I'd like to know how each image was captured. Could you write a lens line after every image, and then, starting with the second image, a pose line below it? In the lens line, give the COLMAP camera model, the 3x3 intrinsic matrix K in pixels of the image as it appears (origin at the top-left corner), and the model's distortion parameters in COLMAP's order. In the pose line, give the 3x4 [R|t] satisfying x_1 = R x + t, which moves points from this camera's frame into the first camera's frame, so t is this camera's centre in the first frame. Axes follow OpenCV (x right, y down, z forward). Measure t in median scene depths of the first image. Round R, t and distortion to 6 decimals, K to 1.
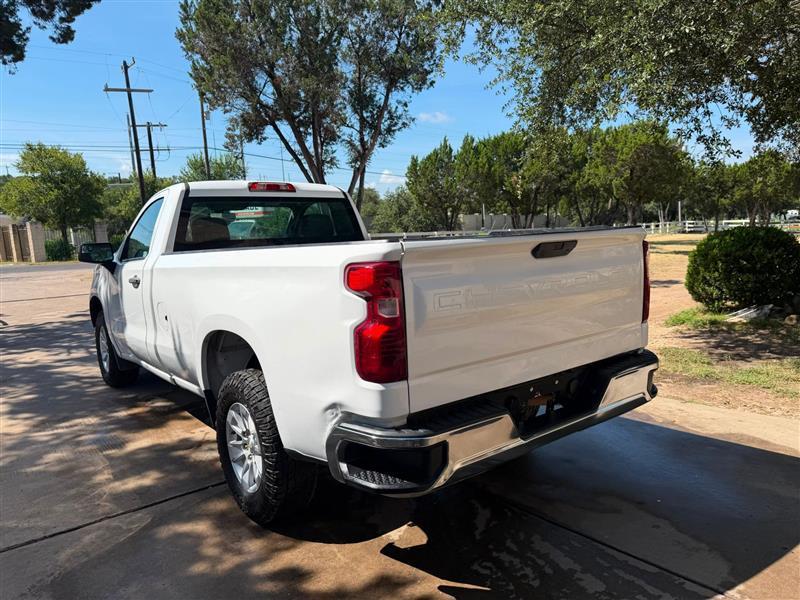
lens RADIAL K [[562.2, 0, 398.6], [0, 562.2, 301.9], [0, 0, 1]] dist [0.036611, -0.047607]
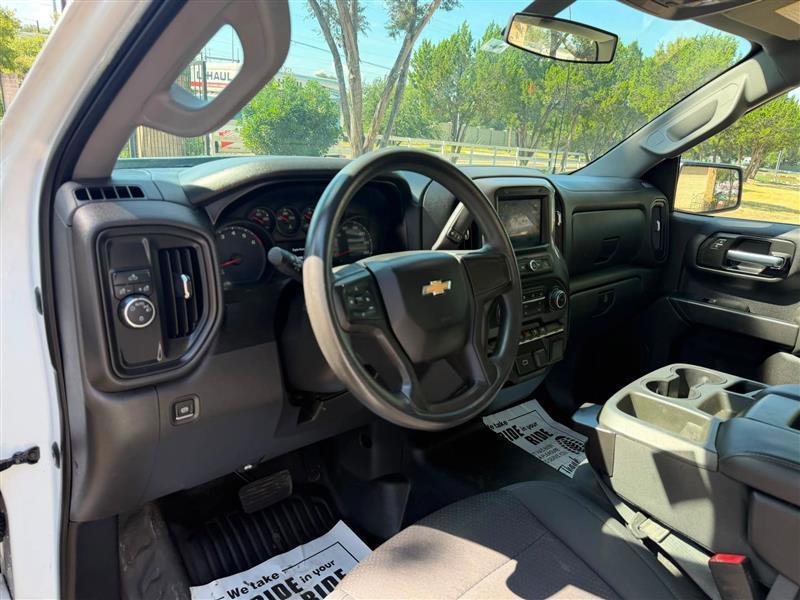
lens RADIAL K [[562.2, 0, 407.4], [0, 562.2, 299.9], [0, 0, 1]] dist [0.036611, -0.047607]
pose [[0.988169, 0.086554, 0.126612, -0.135840], [-0.105723, 0.982478, 0.153494, -0.031313], [-0.111108, -0.165064, 0.980005, 0.285541]]
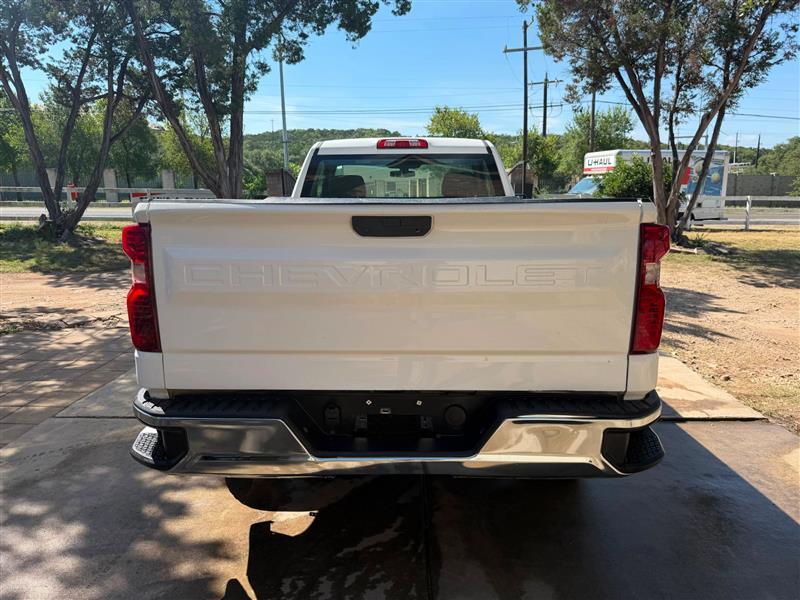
lens RADIAL K [[562.2, 0, 397.4], [0, 562.2, 301.8], [0, 0, 1]] dist [0.036611, -0.047607]
pose [[0.776328, 0.154693, -0.611053, 0.118675], [-0.108882, 0.987756, 0.111727, -0.012562], [0.620854, -0.020204, 0.783666, 0.067470]]
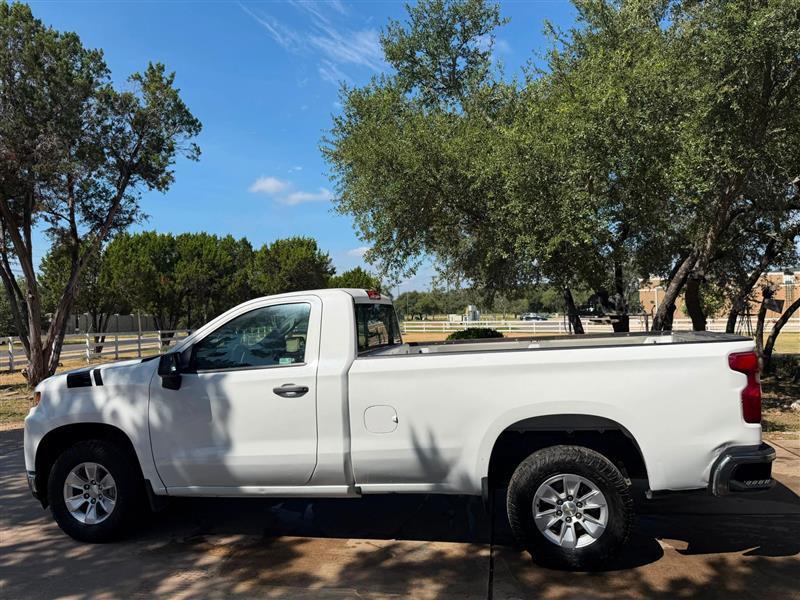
lens RADIAL K [[562.2, 0, 398.0], [0, 562.2, 288.6], [0, 0, 1]] dist [0.036611, -0.047607]
pose [[0.760105, 0.043493, 0.648343, -0.263501], [0.087465, 0.981829, -0.168407, -0.008175], [-0.643886, 0.184715, 0.742490, 0.045456]]
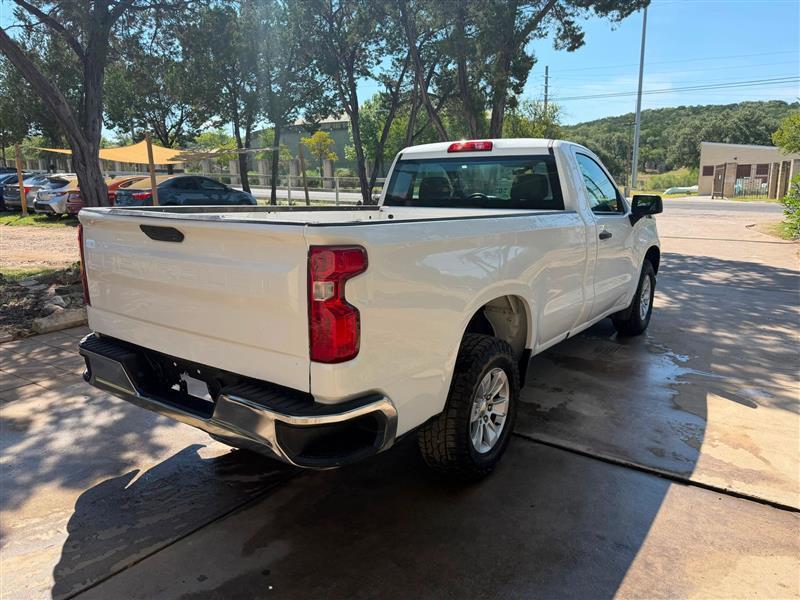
lens RADIAL K [[562.2, 0, 396.5], [0, 562.2, 303.5], [0, 0, 1]] dist [0.036611, -0.047607]
pose [[0.292092, 0.243958, -0.924752, 0.213785], [-0.135993, 0.967689, 0.212330, -0.038425], [0.946672, 0.063740, 0.315831, 0.171150]]
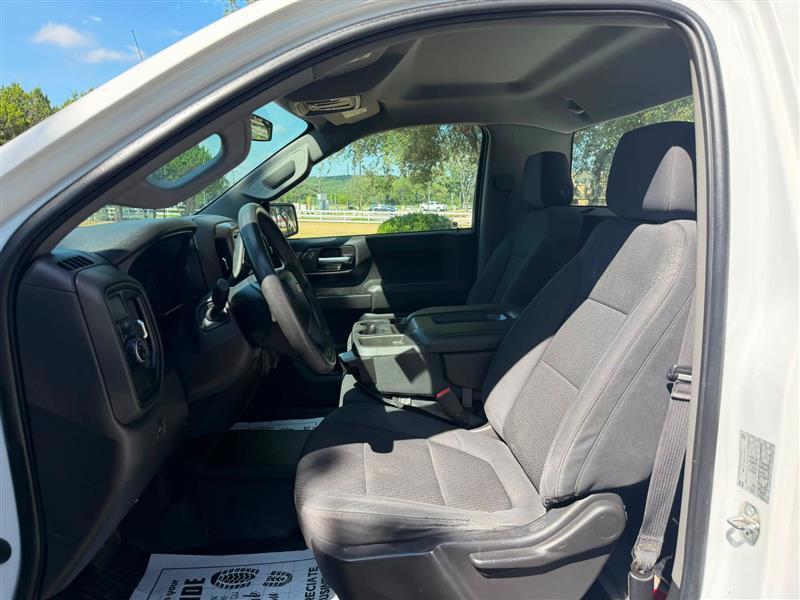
lens RADIAL K [[562.2, 0, 409.1], [0, 562.2, 306.4], [0, 0, 1]] dist [0.036611, -0.047607]
pose [[0.528478, -0.115645, 0.841033, -0.184730], [0.089079, 0.992763, 0.080535, -0.027541], [-0.844261, 0.032357, 0.534955, 0.279263]]
